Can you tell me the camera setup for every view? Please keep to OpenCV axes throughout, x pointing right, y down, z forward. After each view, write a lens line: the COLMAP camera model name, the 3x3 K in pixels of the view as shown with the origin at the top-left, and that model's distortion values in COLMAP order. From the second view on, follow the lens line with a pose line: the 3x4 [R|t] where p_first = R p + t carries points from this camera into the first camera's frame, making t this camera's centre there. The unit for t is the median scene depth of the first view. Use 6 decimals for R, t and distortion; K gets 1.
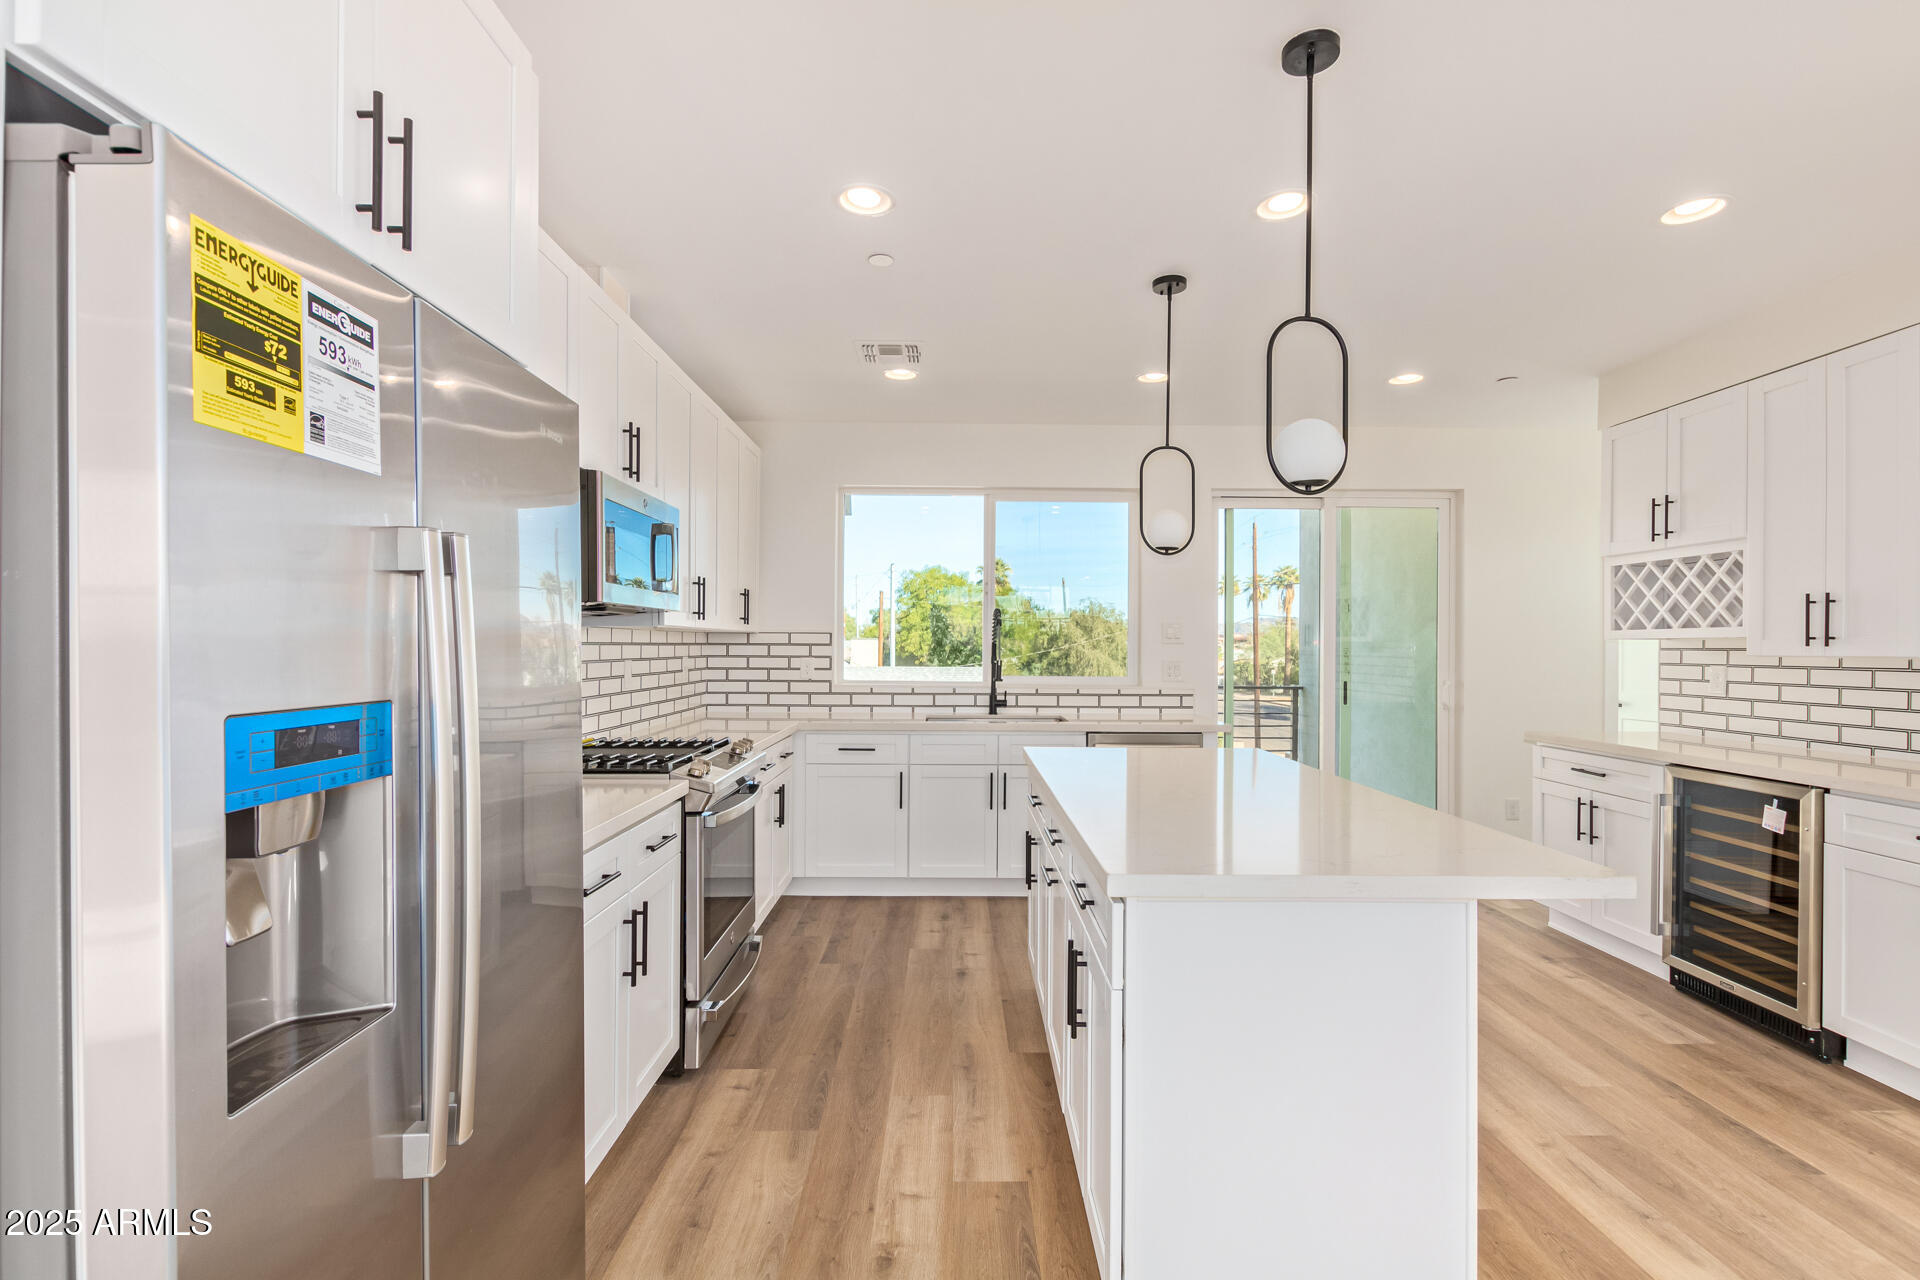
lens RADIAL K [[877.0, 0, 958.9], [0, 877.0, 643.1], [0, 0, 1]] dist [0.004018, -0.002599]
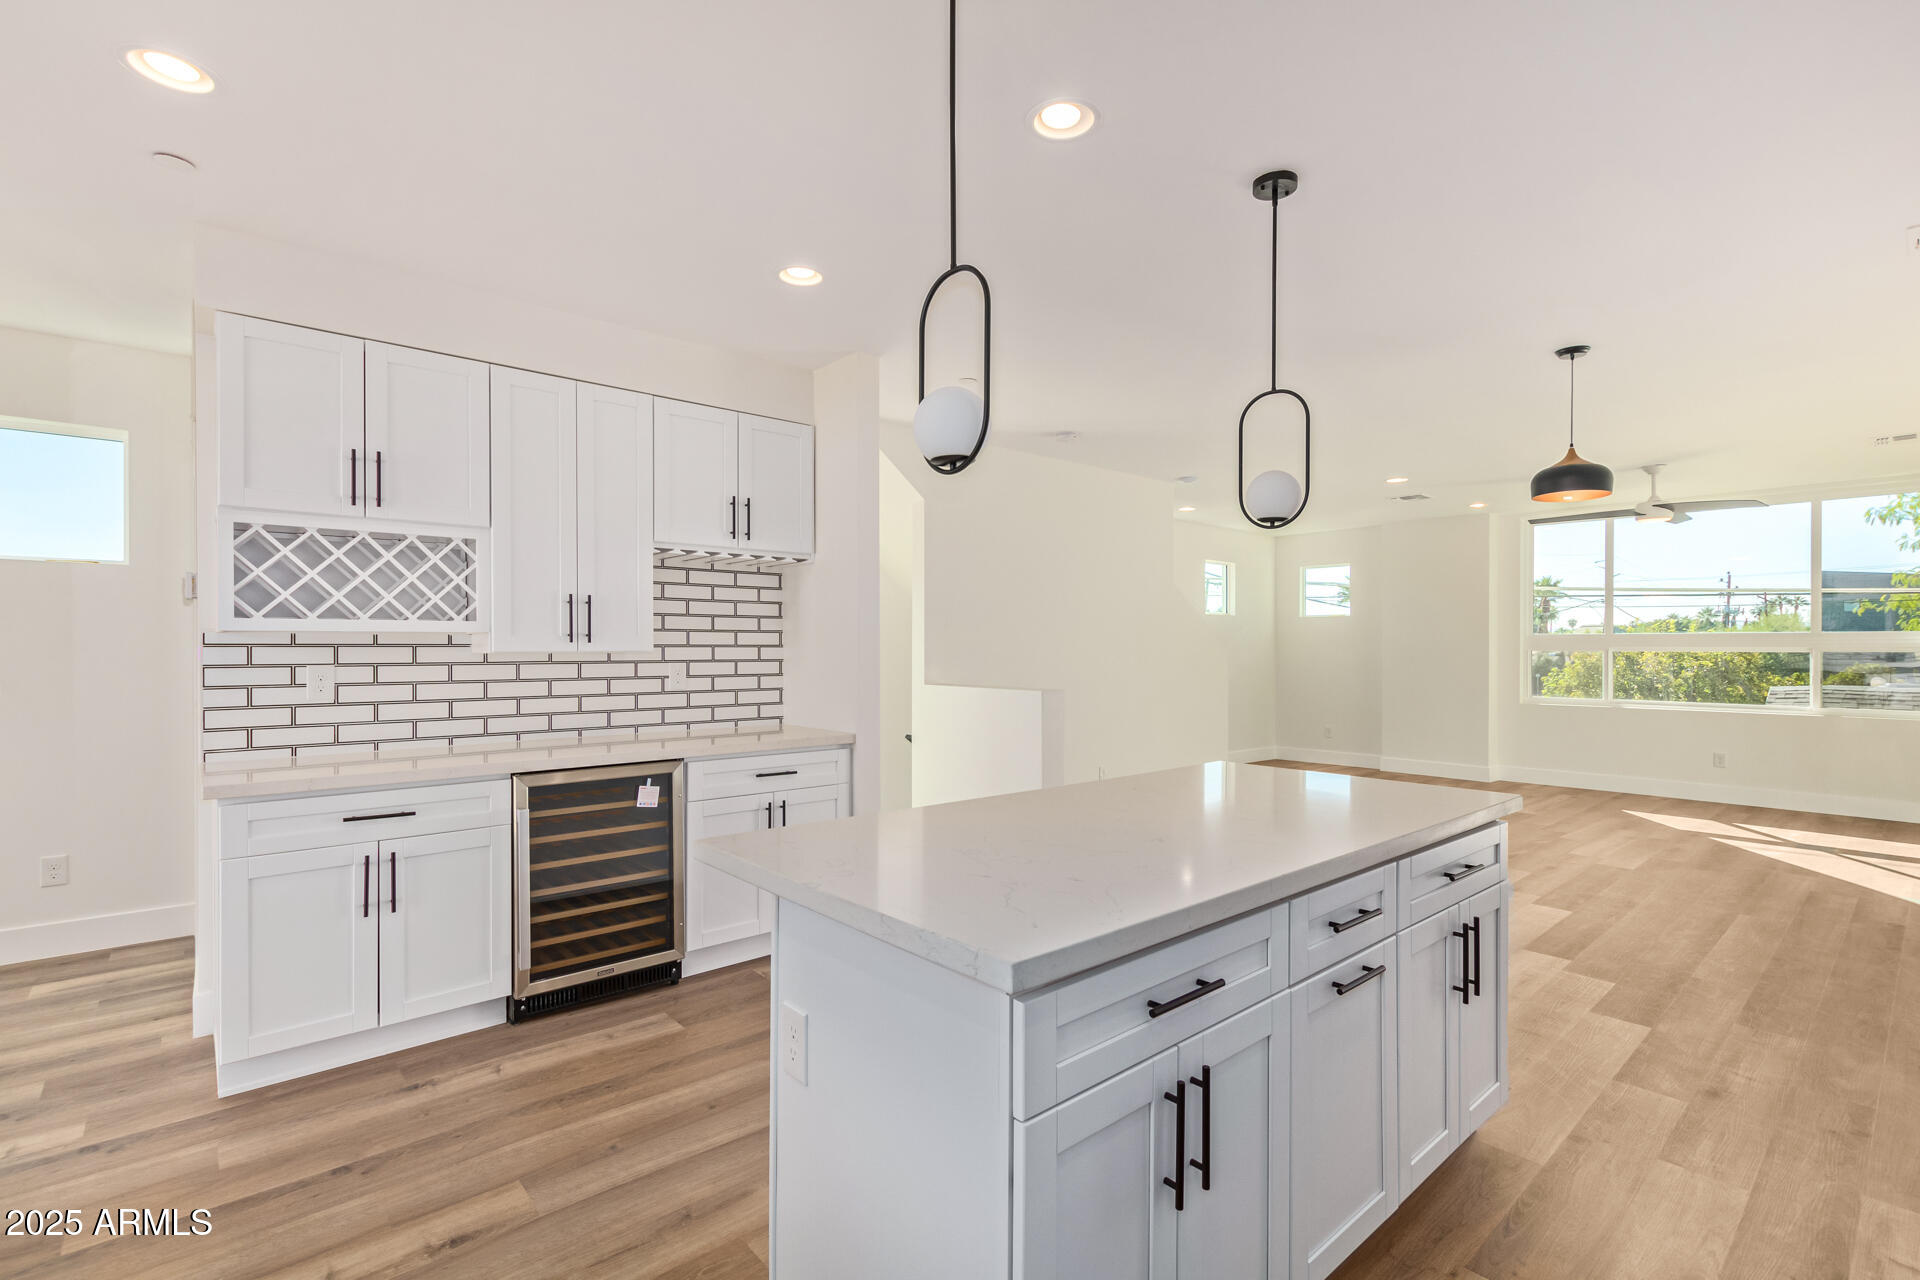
lens RADIAL K [[877.0, 0, 959.0], [0, 877.0, 649.1], [0, 0, 1]] dist [0.004018, -0.002599]
pose [[-0.655636, -0.007925, 0.755035, -0.148329], [-0.006662, 0.999967, 0.004711, 0.003071], [-0.755048, -0.001941, -0.655667, 1.185961]]
